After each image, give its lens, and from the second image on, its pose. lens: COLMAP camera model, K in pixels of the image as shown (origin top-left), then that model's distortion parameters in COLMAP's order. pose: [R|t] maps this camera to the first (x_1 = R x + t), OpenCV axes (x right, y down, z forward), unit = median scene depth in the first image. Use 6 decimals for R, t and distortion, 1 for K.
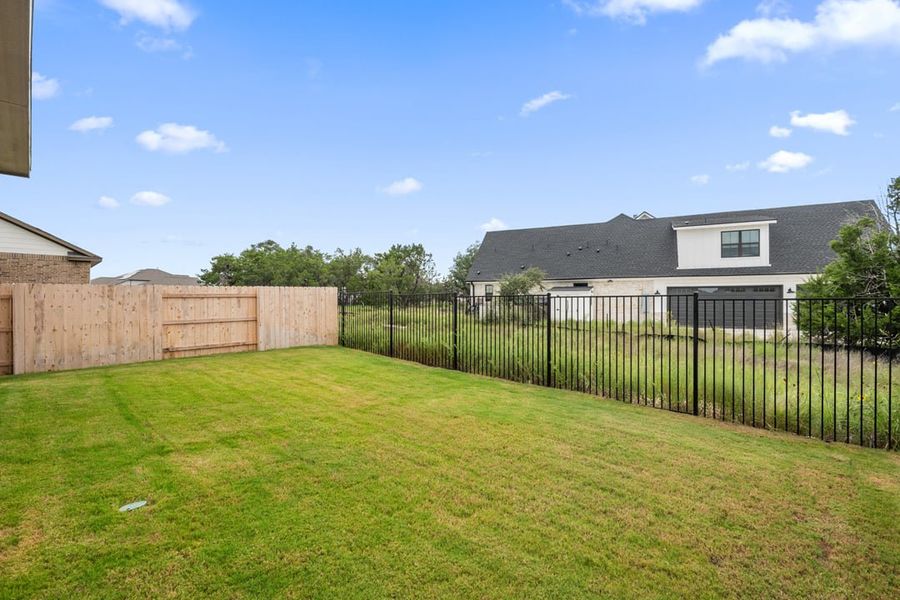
lens RADIAL K [[409.5, 0, 455.5], [0, 409.5, 307.3], [0, 0, 1]] dist [0.000545, -0.004329]
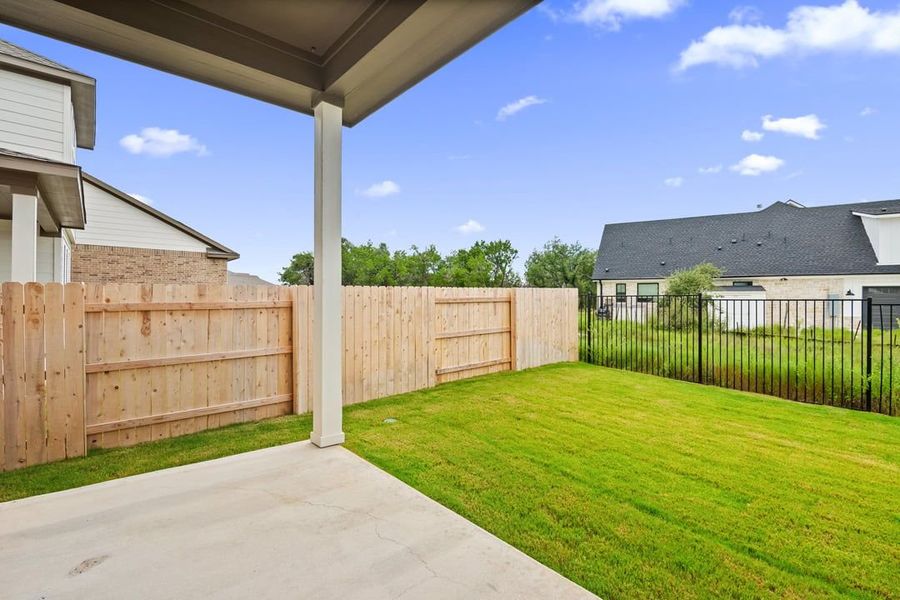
lens RADIAL K [[421.8, 0, 461.1], [0, 421.8, 282.6], [0, 0, 1]] dist [0.003562, -0.002324]
pose [[0.997639, -0.000663, -0.068669, -0.262763], [-0.003157, 0.998453, -0.055513, -0.008241], [0.068600, 0.055599, 0.996094, 0.096287]]
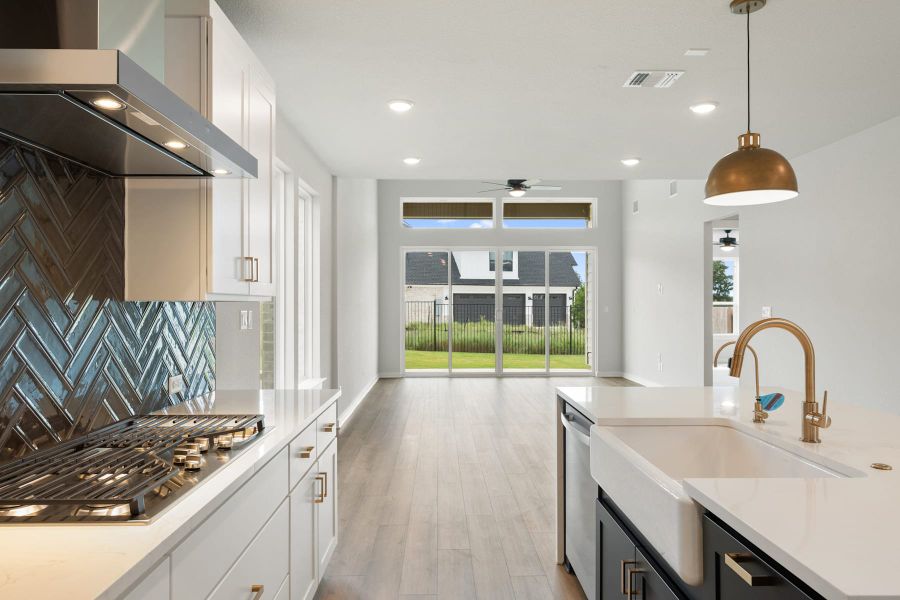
lens RADIAL K [[585.7, 0, 445.3], [0, 585.7, 301.8], [0, 0, 1]] dist [0.003958, -0.009583]
pose [[0.717607, 0.001644, 0.696446, -0.721300], [0.008462, 0.999903, -0.011079, -0.008467], [-0.696397, 0.013844, 0.717523, -0.196158]]
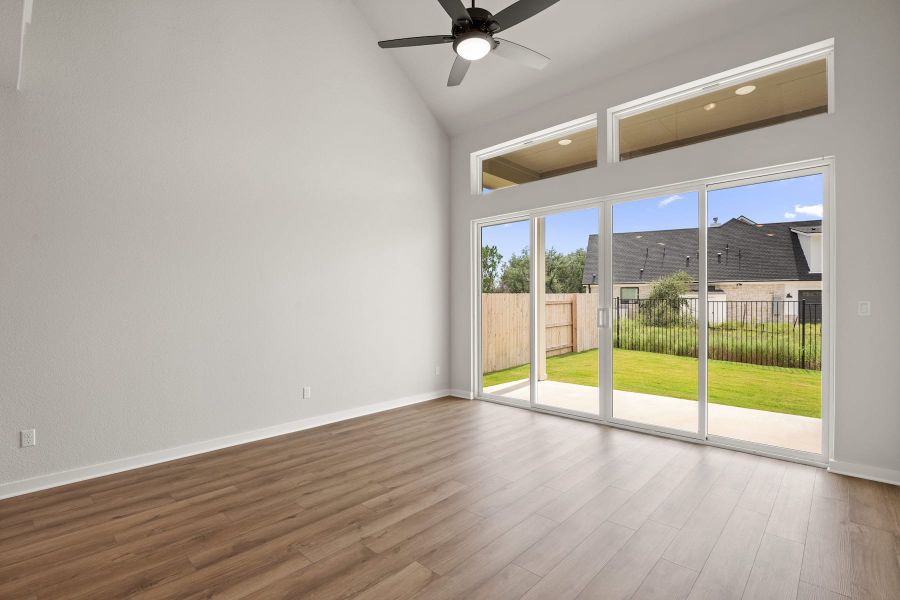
lens RADIAL K [[421.8, 0, 457.1], [0, 421.8, 302.6], [0, 0, 1]] dist [0.003562, -0.002324]
pose [[0.999882, -0.000610, 0.015349, -0.409765], [0.000794, 0.999928, -0.011983, -0.007098], [-0.015340, 0.011994, 0.999810, -0.071946]]
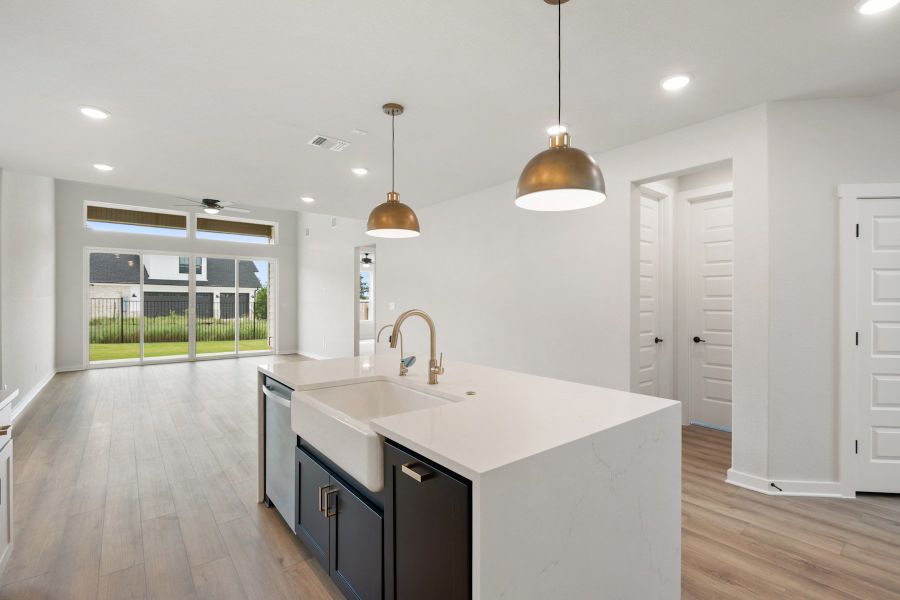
lens RADIAL K [[409.5, 0, 450.0], [0, 409.5, 300.4], [0, 0, 1]] dist [0.000545, -0.004329]
pose [[0.137277, 0.001487, 0.990532, -0.720969], [0.009608, 0.999950, -0.002833, -0.008445], [-0.990486, 0.009906, 0.137256, -0.189286]]
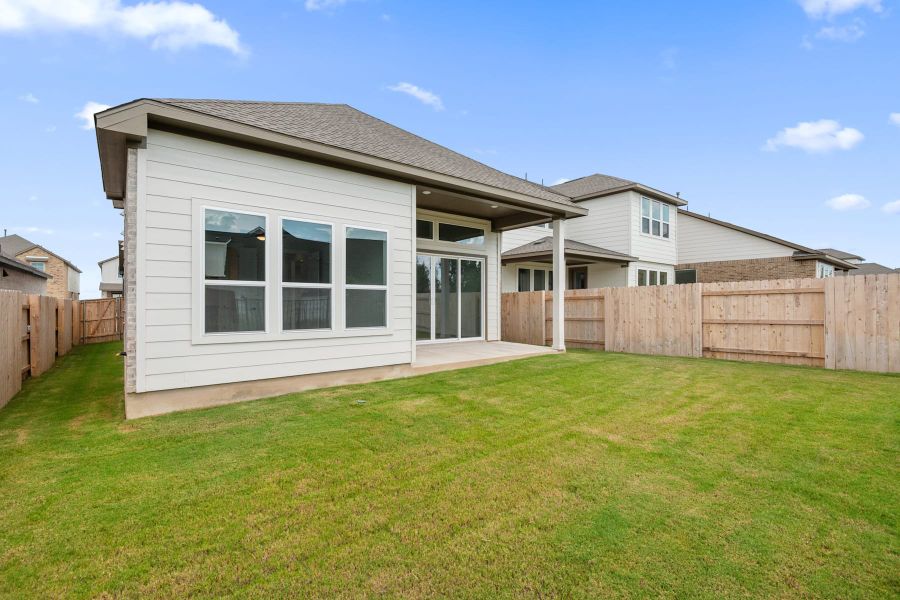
lens RADIAL K [[409.5, 0, 448.3], [0, 409.5, 303.9], [0, 0, 1]] dist [0.000545, -0.004329]
pose [[-0.140315, 0.003067, -0.990102, 0.151348], [-0.011340, 0.999925, 0.004704, -0.000460], [0.990042, 0.011887, -0.140269, 0.227296]]
